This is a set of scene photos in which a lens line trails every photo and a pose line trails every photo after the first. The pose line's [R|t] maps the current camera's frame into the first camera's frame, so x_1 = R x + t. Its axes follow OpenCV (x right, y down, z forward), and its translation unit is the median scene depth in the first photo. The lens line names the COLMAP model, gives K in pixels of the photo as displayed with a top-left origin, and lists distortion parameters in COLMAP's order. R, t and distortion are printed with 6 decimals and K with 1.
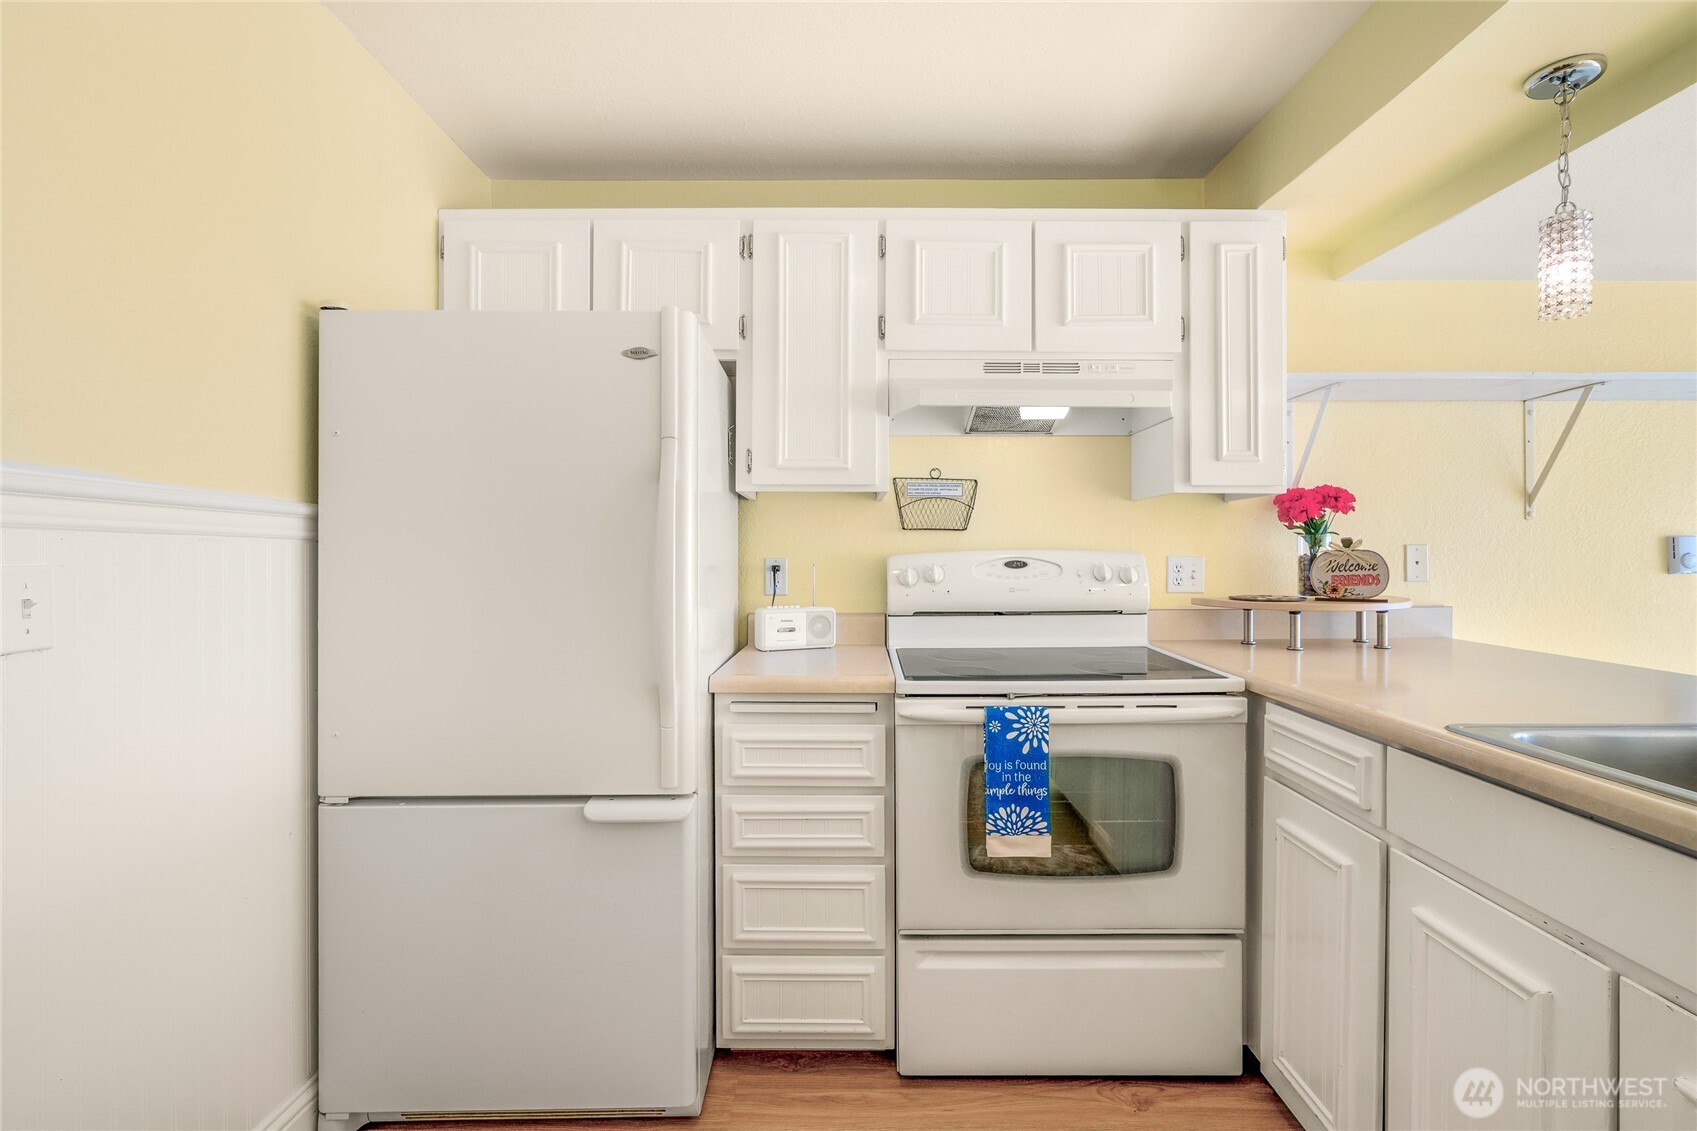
lens RADIAL K [[793.2, 0, 845.4], [0, 793.2, 553.3], [0, 0, 1]] dist [-0.000161, 0.001587]
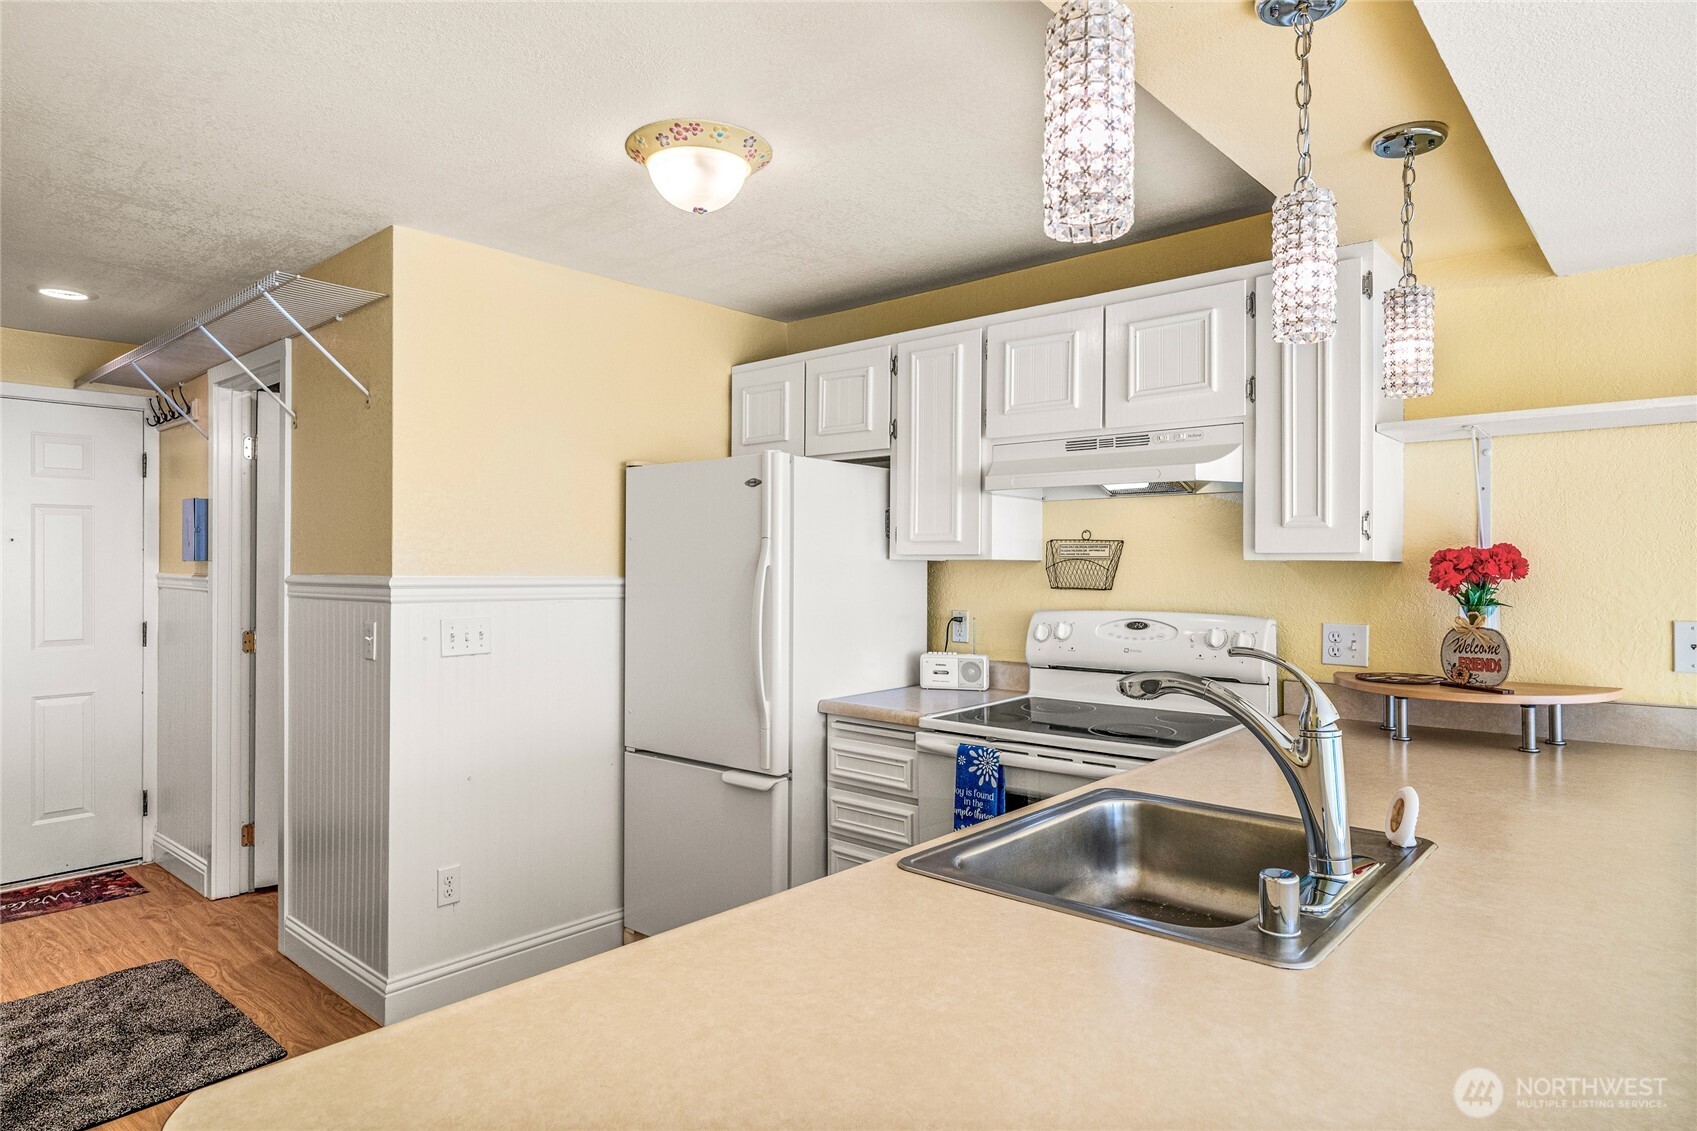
lens RADIAL K [[1002.3, 0, 837.4], [0, 1002.3, 565.4], [0, 0, 1]] dist [0.015812, -0.000928]
pose [[0.741046, 0.003193, -0.671446, 0.876641], [-0.001374, 0.999994, 0.003239, -0.074096], [0.671452, -0.001477, 0.741046, -0.240333]]
